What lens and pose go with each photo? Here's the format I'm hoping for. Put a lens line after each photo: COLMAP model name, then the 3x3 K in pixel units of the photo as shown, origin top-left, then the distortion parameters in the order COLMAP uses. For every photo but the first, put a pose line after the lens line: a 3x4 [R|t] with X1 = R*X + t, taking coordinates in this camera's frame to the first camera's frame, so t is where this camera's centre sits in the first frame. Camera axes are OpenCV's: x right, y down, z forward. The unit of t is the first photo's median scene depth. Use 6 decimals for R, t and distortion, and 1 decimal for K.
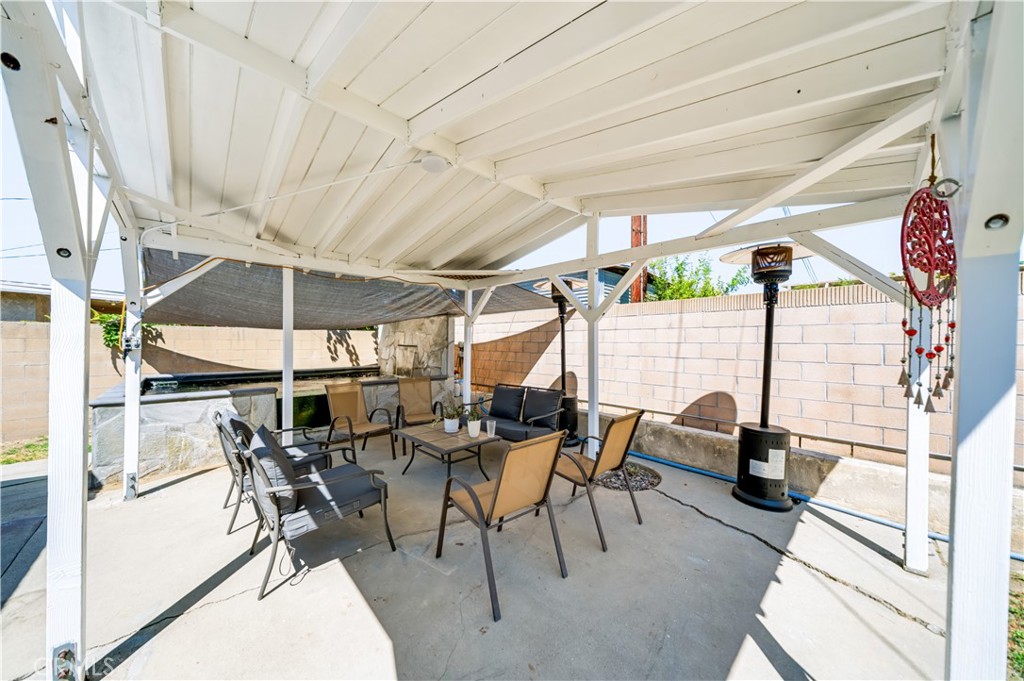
lens RADIAL K [[350.2, 0, 515.7], [0, 350.2, 344.2], [0, 0, 1]] dist [0.000709, -0.000205]
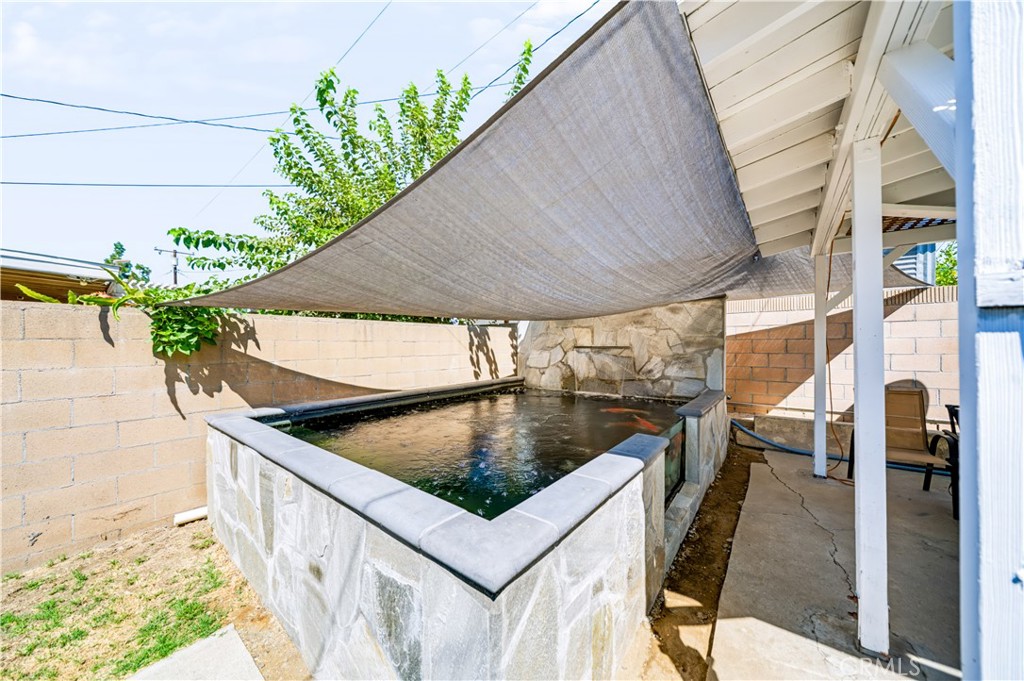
lens RADIAL K [[350.2, 0, 515.6], [0, 350.2, 342.2], [0, 0, 1]] dist [0.000709, -0.000205]
pose [[0.987602, -0.014757, 0.156281, -0.679184], [0.017737, 0.999686, -0.017692, 0.003638], [-0.155970, 0.020244, 0.987554, 0.410608]]
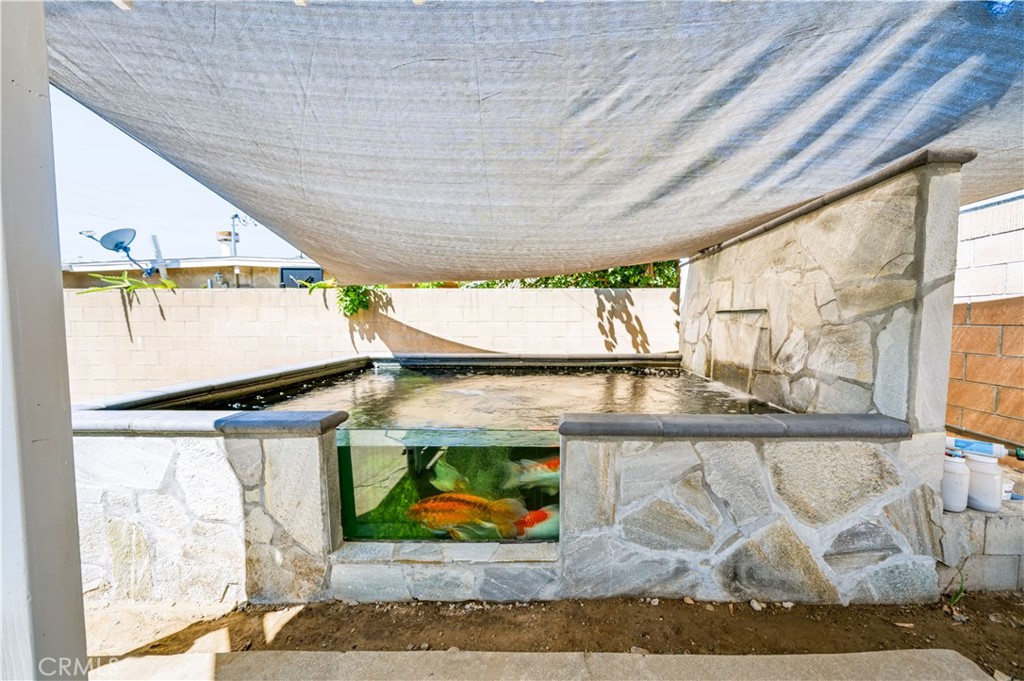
lens RADIAL K [[366.3, 0, 556.8], [0, 366.3, 338.8], [0, 0, 1]] dist [-0.006959, -0.000013]
pose [[0.717381, 0.027938, -0.696121, -0.197078], [-0.001733, 0.999264, 0.038319, 0.022711], [0.696679, -0.026283, 0.716902, 0.651207]]
